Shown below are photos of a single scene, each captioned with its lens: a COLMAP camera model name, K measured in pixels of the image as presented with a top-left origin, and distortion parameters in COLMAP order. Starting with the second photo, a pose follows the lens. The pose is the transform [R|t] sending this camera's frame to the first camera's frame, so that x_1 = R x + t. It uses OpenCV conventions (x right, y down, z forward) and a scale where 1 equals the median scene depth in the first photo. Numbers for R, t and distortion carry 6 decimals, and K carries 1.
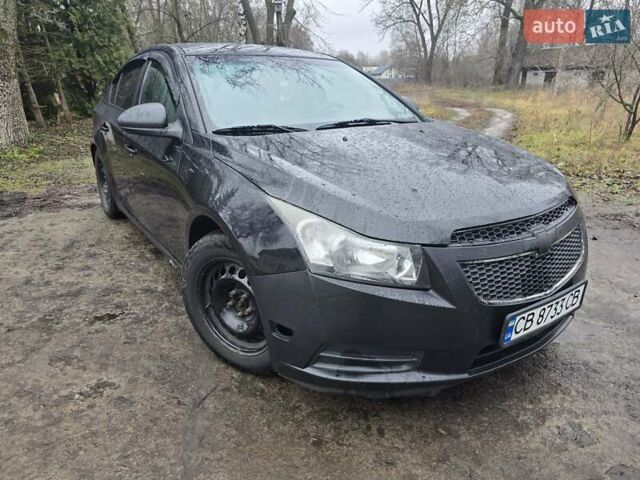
lens RADIAL K [[441.6, 0, 328.7], [0, 441.6, 234.3], [0, 0, 1]] dist [0.060417, -0.059098]
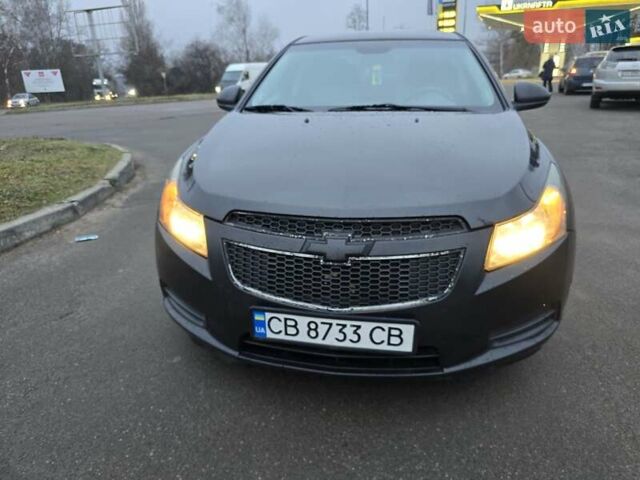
lens RADIAL K [[435.4, 0, 324.8], [0, 435.4, 242.1], [0, 0, 1]] dist [0.051855, -0.046728]
pose [[0.715714, 0.245739, -0.653733, 0.884820], [-0.216051, 0.968041, 0.127353, -0.088458], [0.664135, 0.050092, 0.745932, 0.310556]]
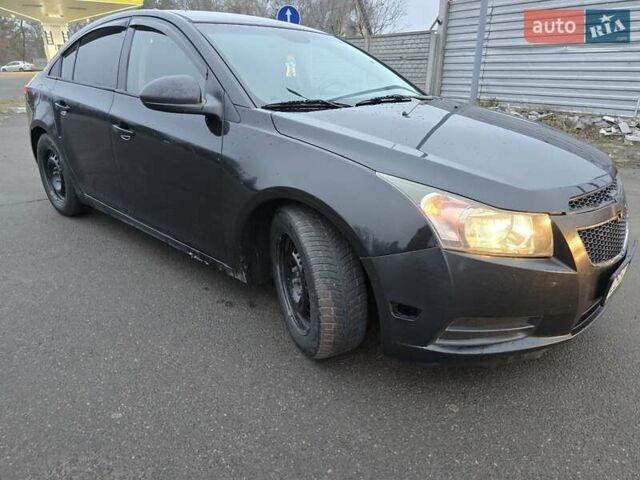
lens RADIAL K [[435.4, 0, 324.8], [0, 435.4, 242.1], [0, 0, 1]] dist [0.051855, -0.046728]
pose [[0.976163, -0.063982, 0.207393, -0.388442], [0.053341, 0.996976, 0.056505, 0.003136], [-0.210381, -0.044095, 0.976624, 0.090240]]
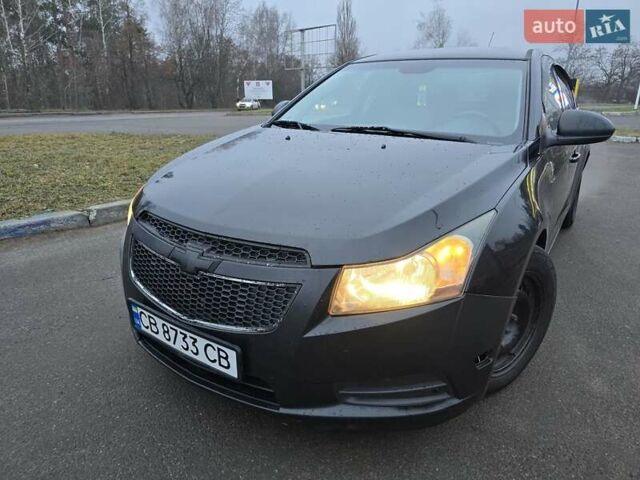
lens RADIAL K [[430.7, 0, 320.0], [0, 430.7, 240.0], [0, 0, 1]] dist [0.054565, -0.048018]
pose [[0.363337, 0.320181, -0.874912, 1.156255], [-0.318802, 0.925128, 0.206165, -0.250239], [0.875415, 0.204016, 0.438207, 0.731772]]
